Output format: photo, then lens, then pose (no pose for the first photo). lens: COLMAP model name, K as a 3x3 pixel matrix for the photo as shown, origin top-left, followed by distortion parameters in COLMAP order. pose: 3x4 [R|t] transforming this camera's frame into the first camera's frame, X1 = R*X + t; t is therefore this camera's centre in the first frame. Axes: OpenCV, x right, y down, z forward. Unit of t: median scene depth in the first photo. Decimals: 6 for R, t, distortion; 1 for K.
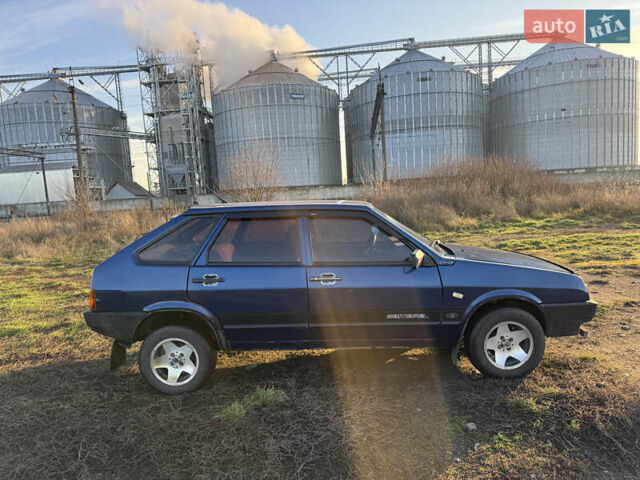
lens RADIAL K [[467.2, 0, 322.7], [0, 467.2, 240.8], [0, 0, 1]] dist [0.056345, -0.105954]
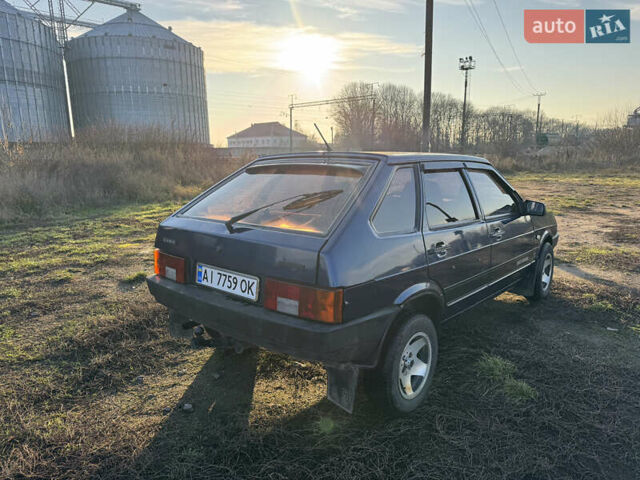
lens RADIAL K [[471.8, 0, 320.0], [0, 471.8, 240.0], [0, 0, 1]] dist [-0.007457, -0.004810]
pose [[0.617504, -0.092064, 0.781162, -0.085362], [0.051031, 0.995723, 0.077012, -0.000273], [-0.784911, -0.007691, 0.619561, 0.058247]]
